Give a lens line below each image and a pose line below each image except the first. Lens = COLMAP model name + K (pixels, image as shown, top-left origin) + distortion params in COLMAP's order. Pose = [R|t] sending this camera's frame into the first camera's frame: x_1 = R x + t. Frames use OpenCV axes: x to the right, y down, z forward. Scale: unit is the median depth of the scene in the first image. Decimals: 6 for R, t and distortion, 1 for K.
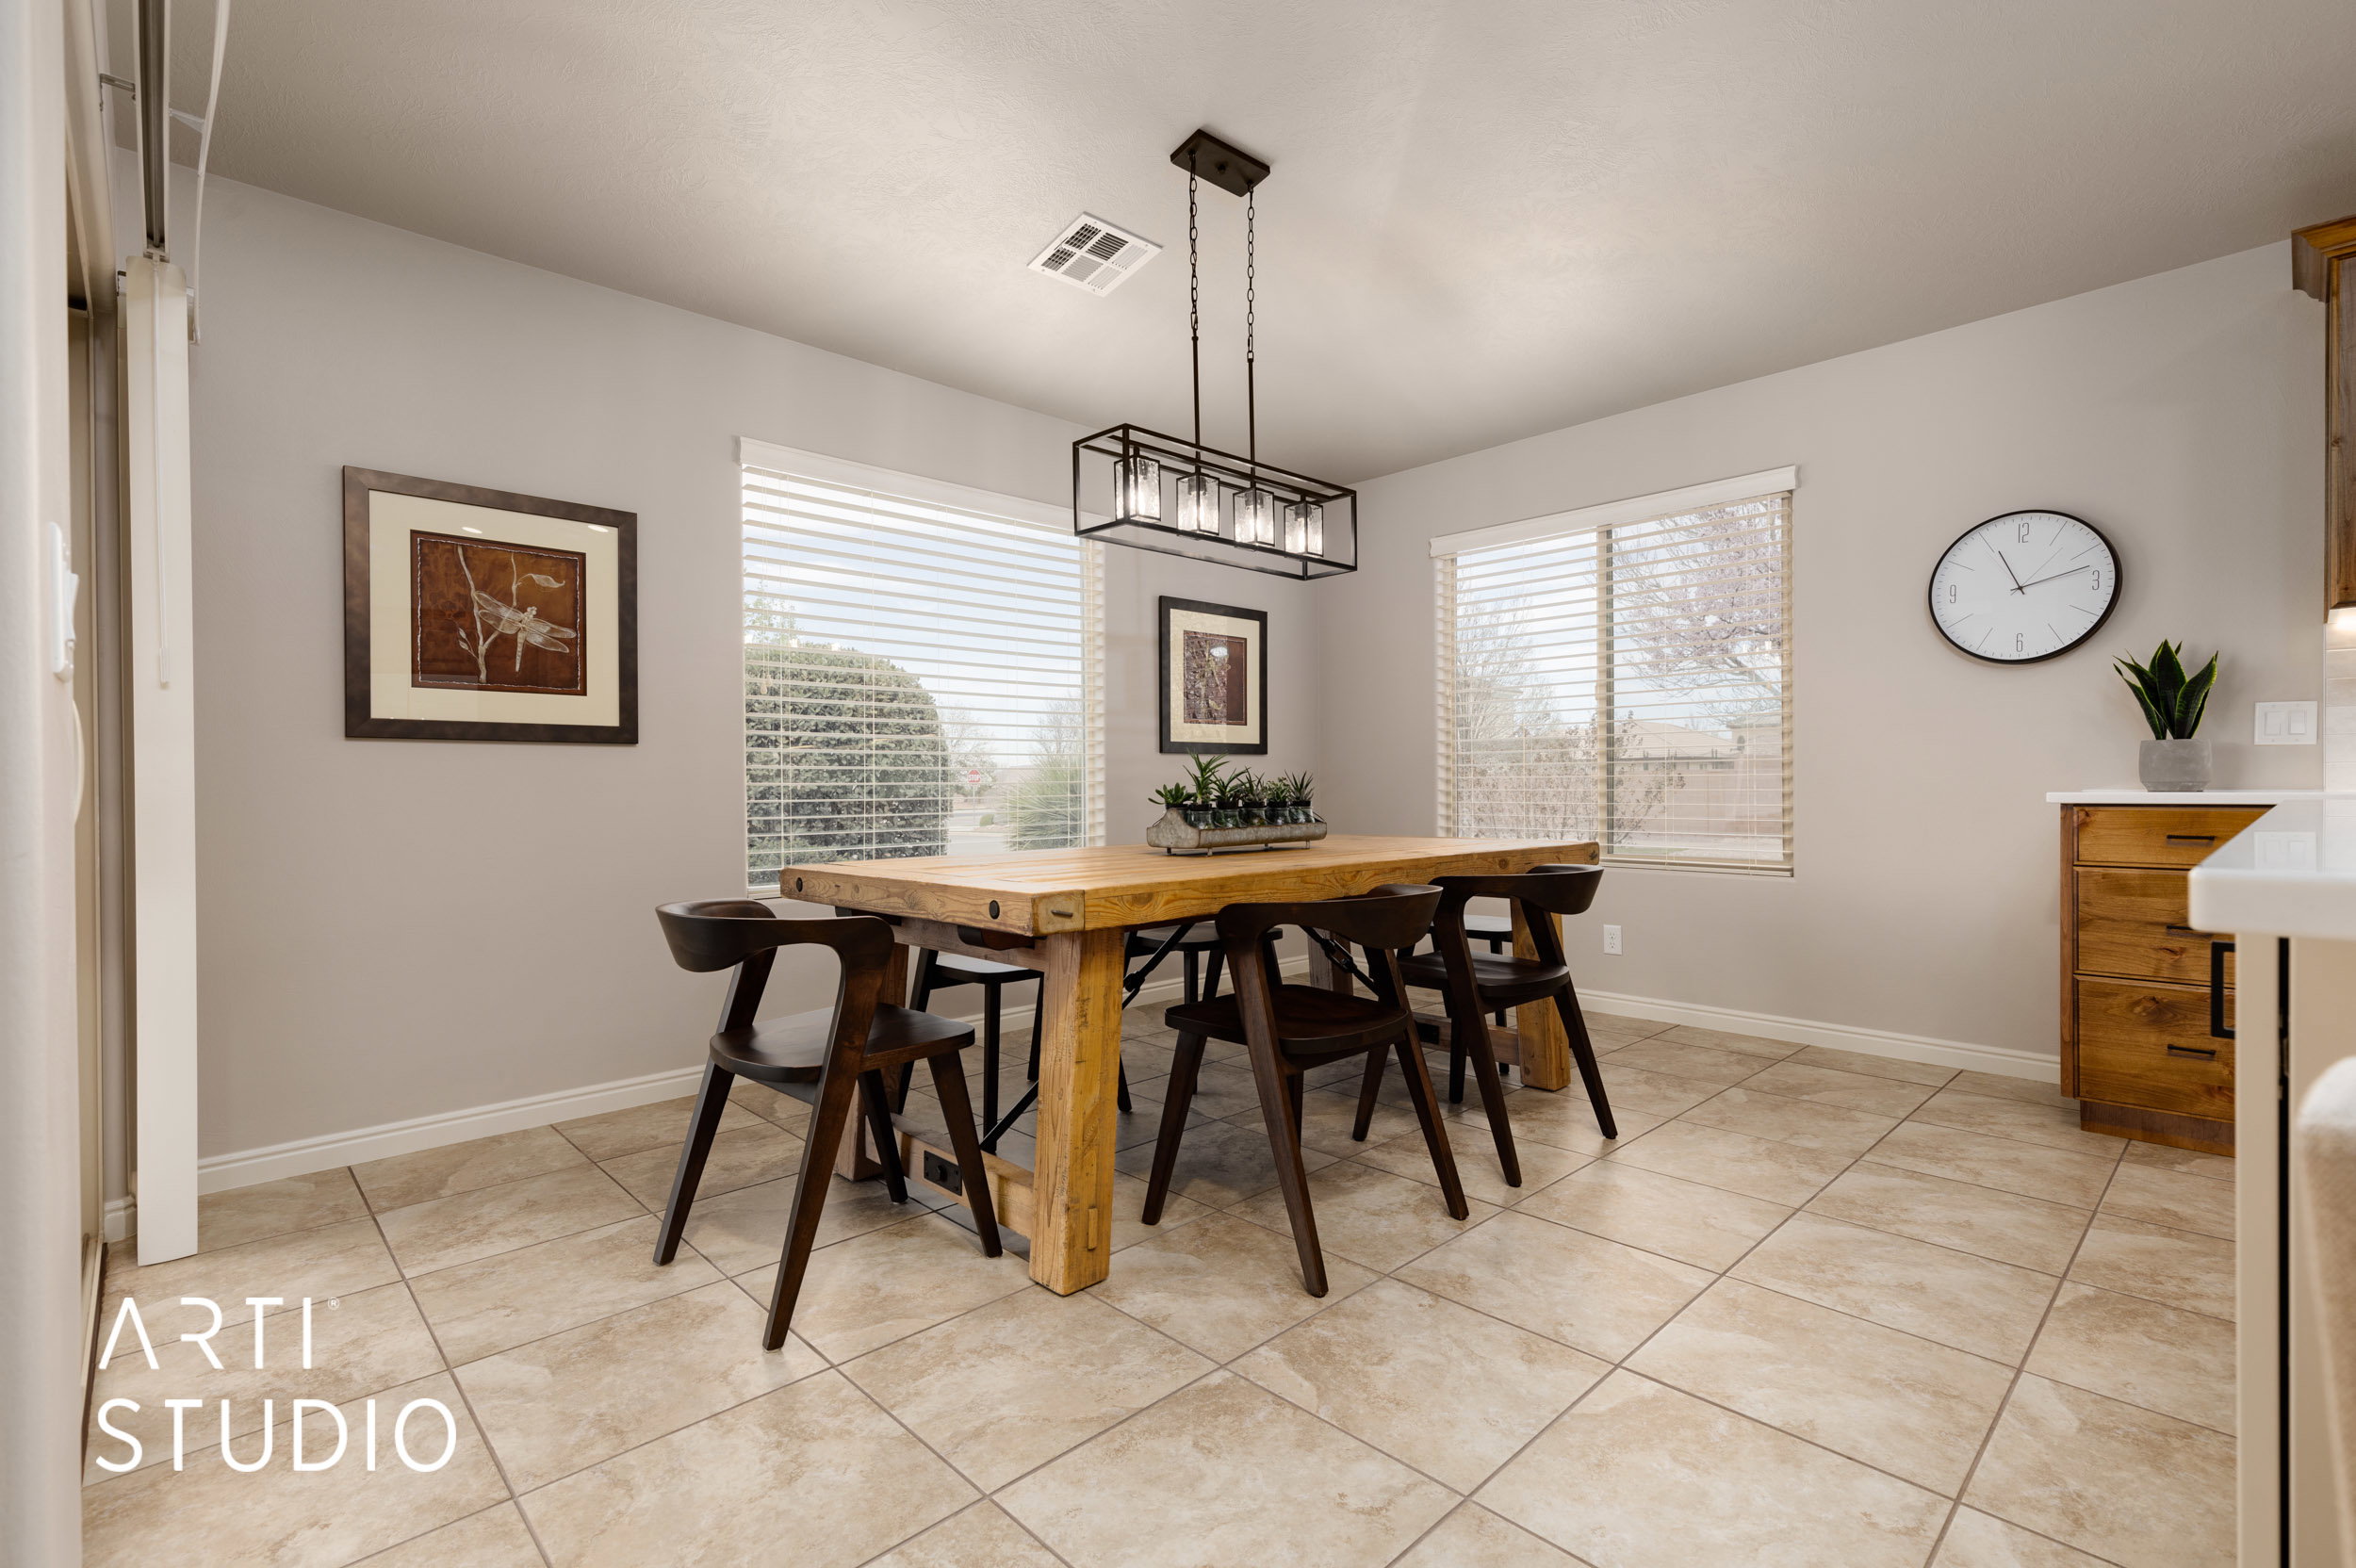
lens RADIAL K [[1060.8, 0, 1186.4], [0, 1060.8, 794.8], [0, 0, 1]] dist [0.004604, -0.001148]
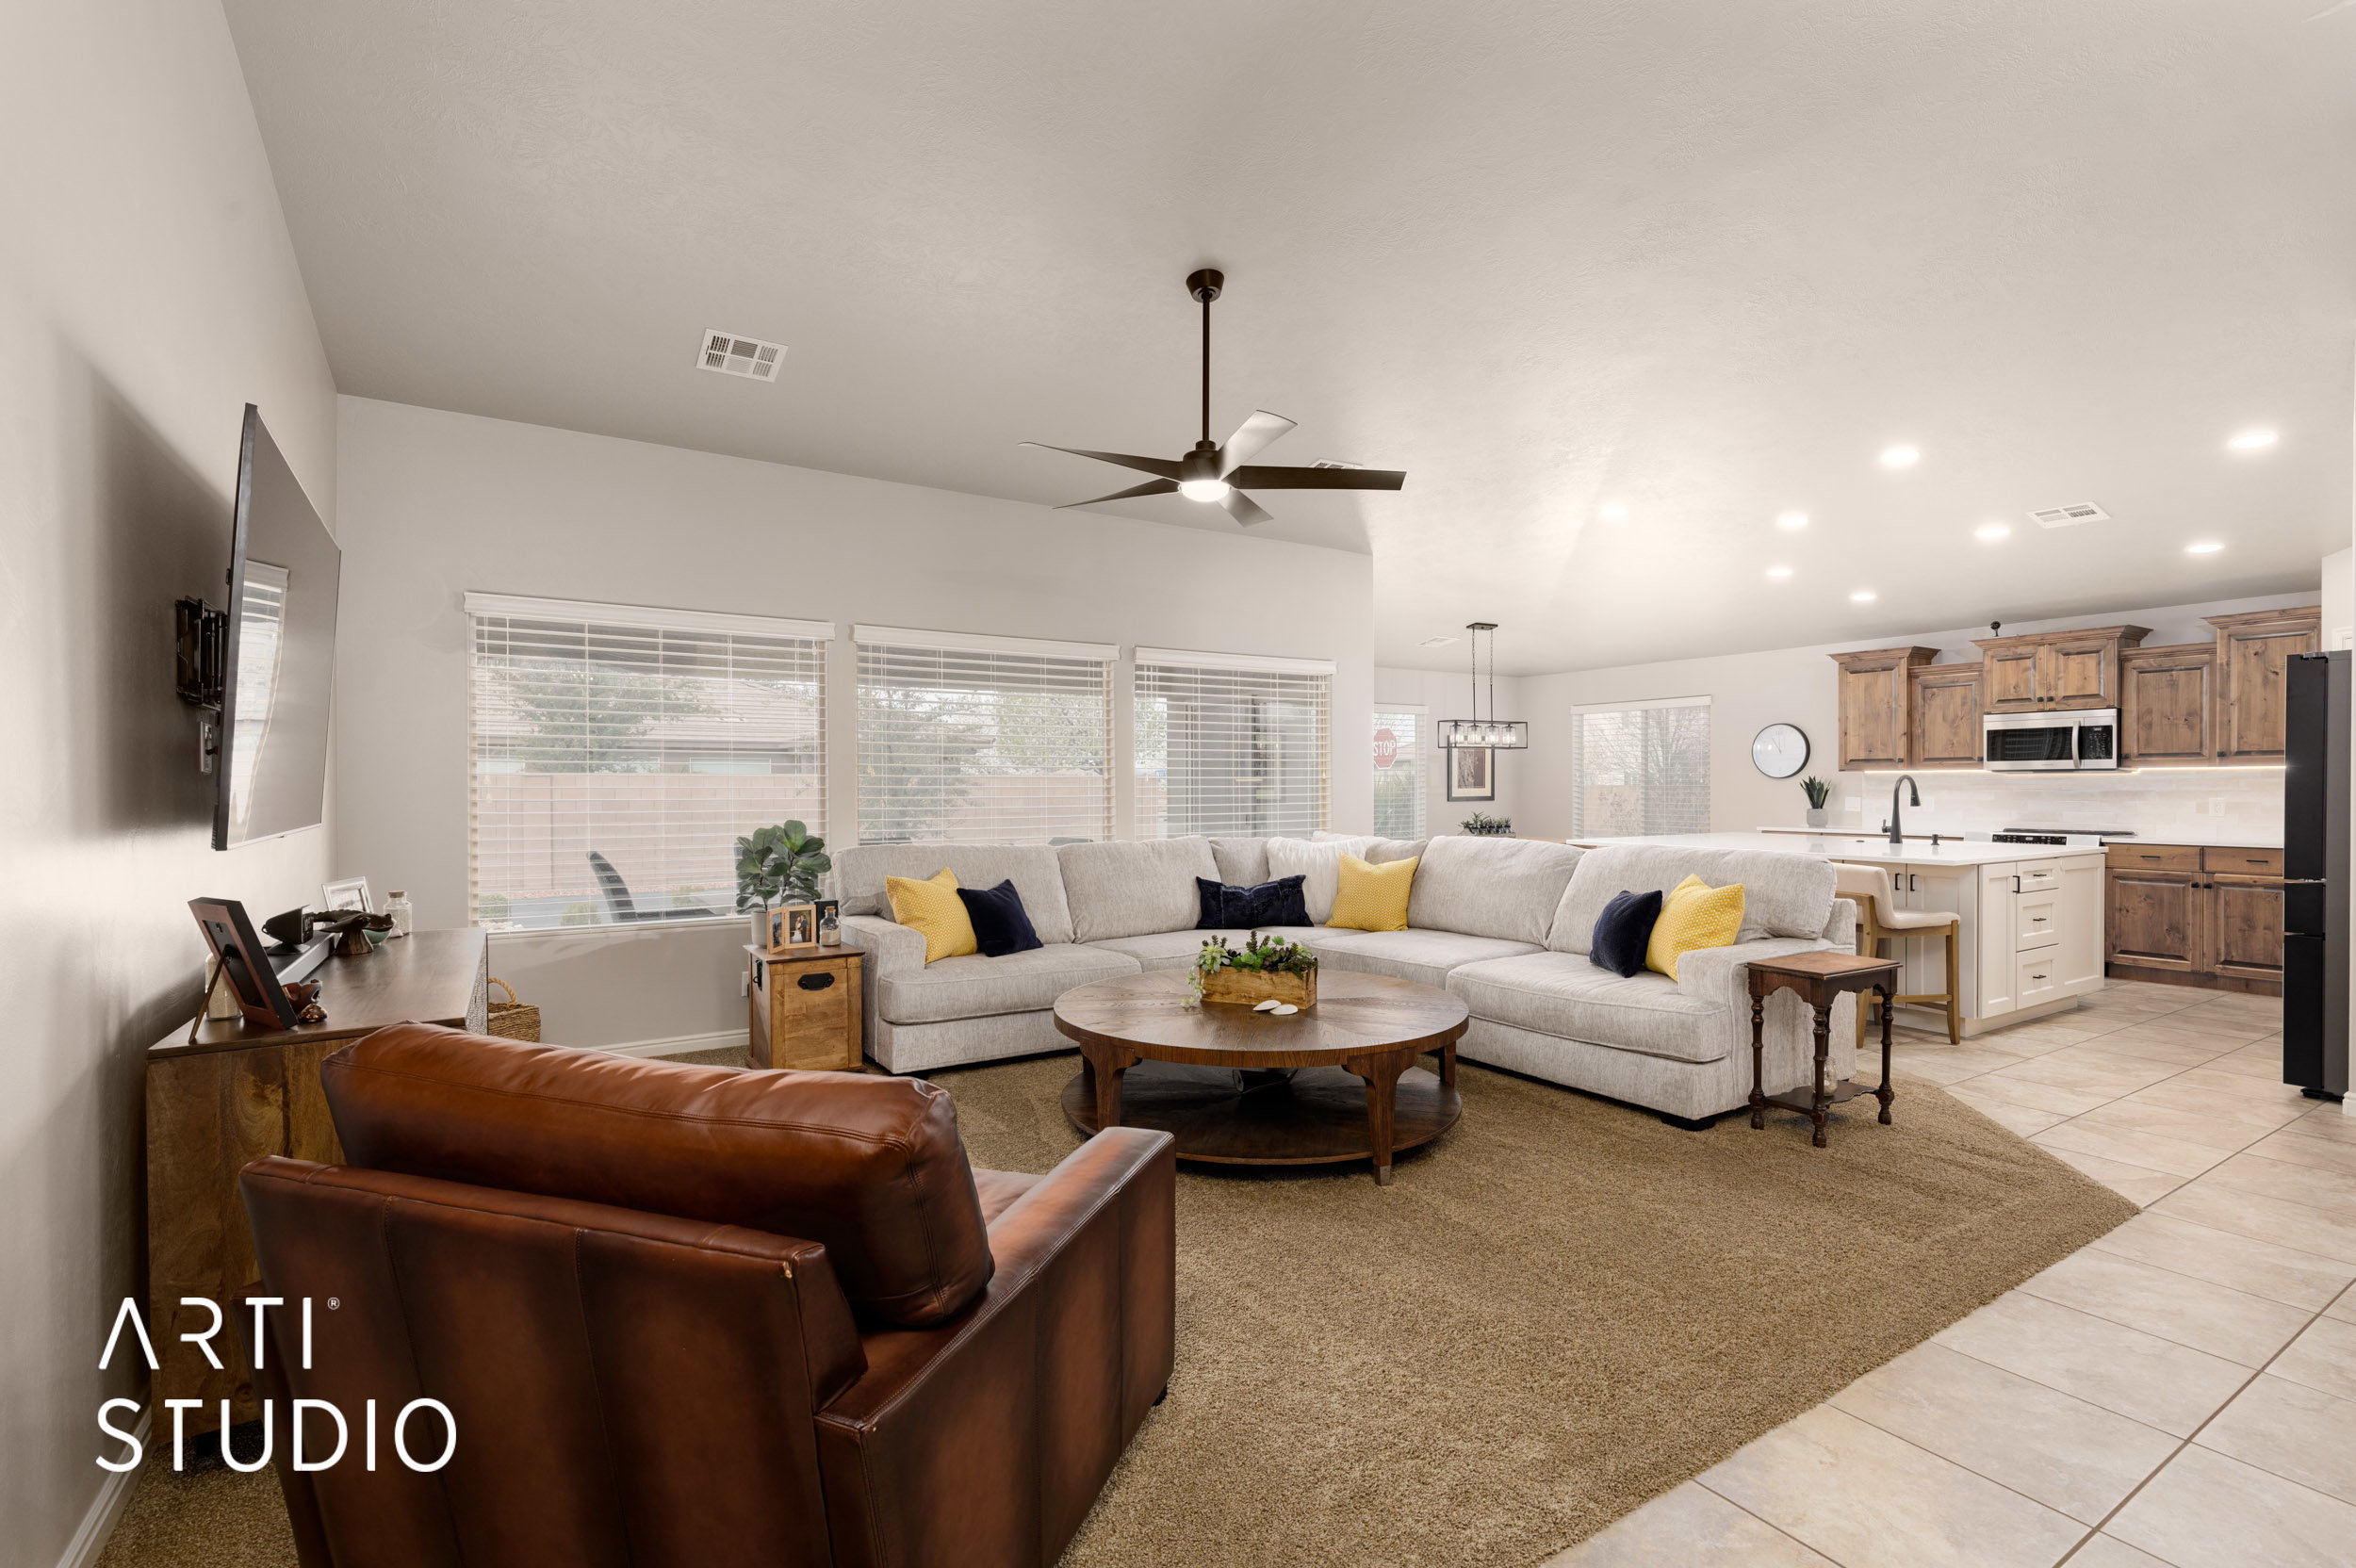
lens RADIAL K [[1060.8, 0, 1186.4], [0, 1060.8, 794.8], [0, 0, 1]] dist [0.004604, -0.001148]
pose [[0.979580, 0.006047, -0.200963, -0.188156], [-0.006222, 0.999981, -0.000239, -0.079815], [0.200958, 0.001485, 0.979599, -2.246861]]
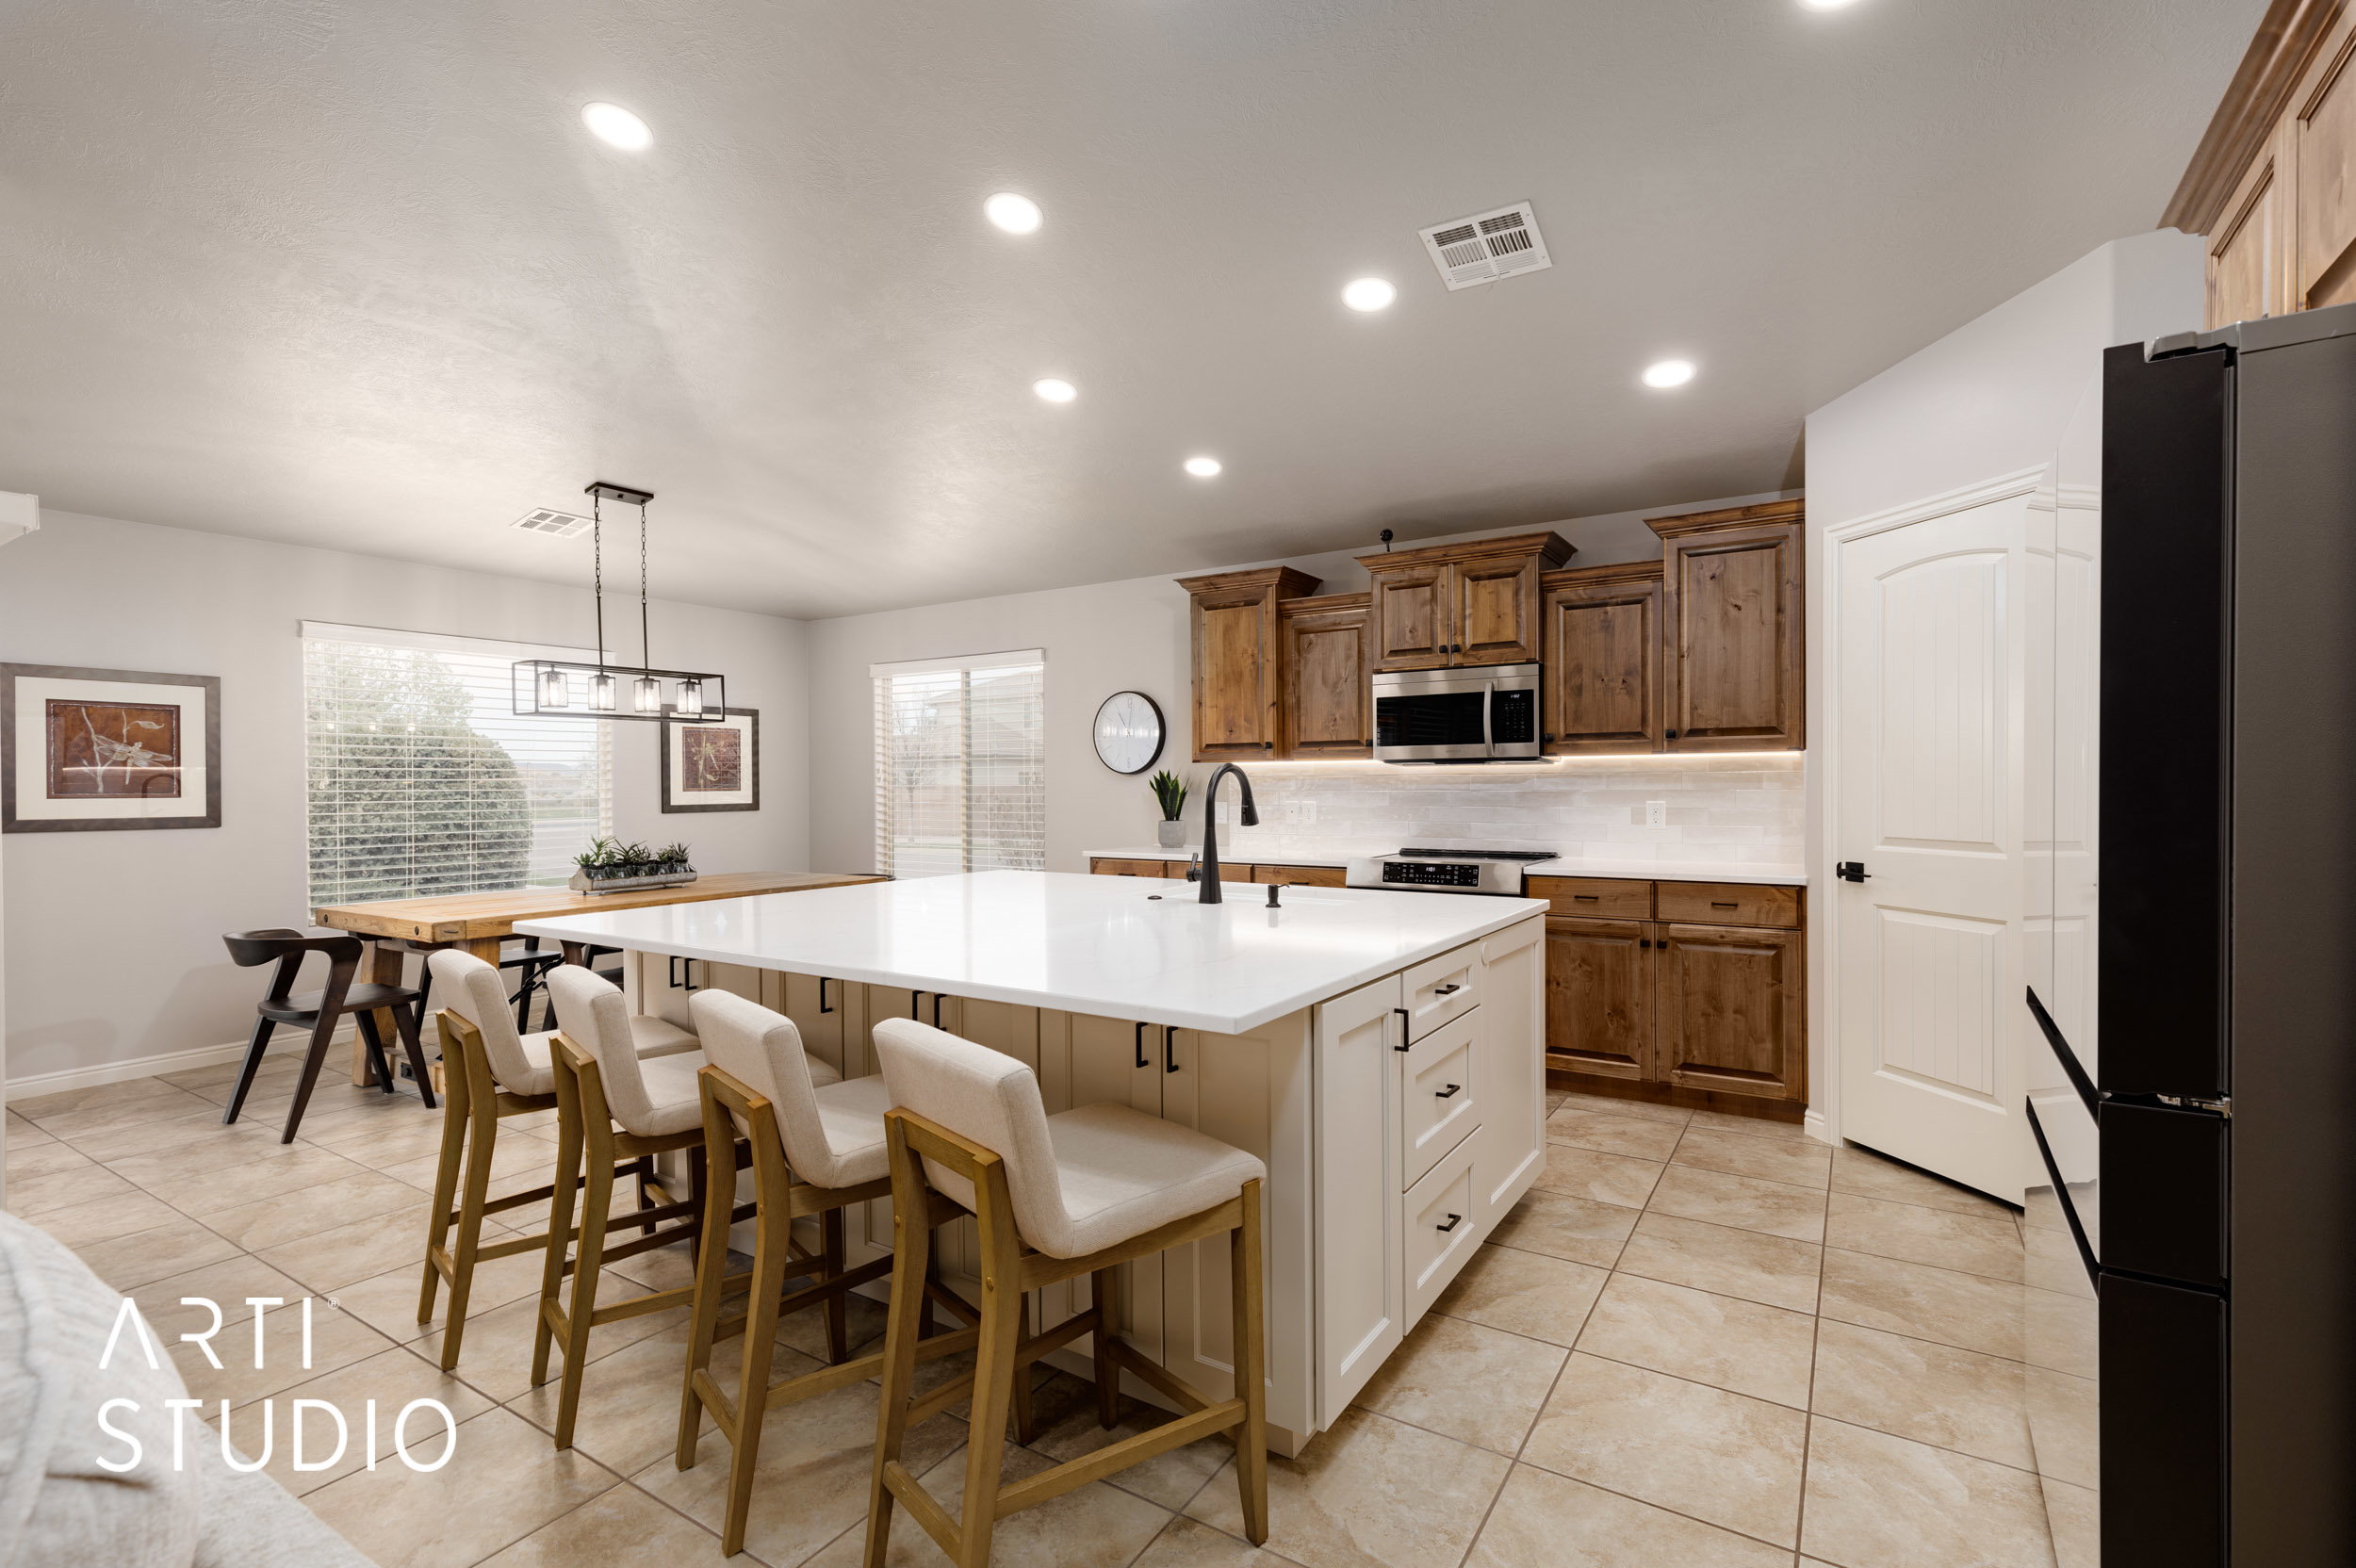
lens RADIAL K [[1070.4, 0, 1175.9], [0, 1070.4, 793.9], [0, 0, 1]] dist [0.010541, -0.000166]
pose [[0.973439, -0.001401, 0.228942, 0.502662], [0.001998, 0.999995, -0.002375, -0.096390], [-0.228937, 0.002769, 0.973437, -0.892178]]
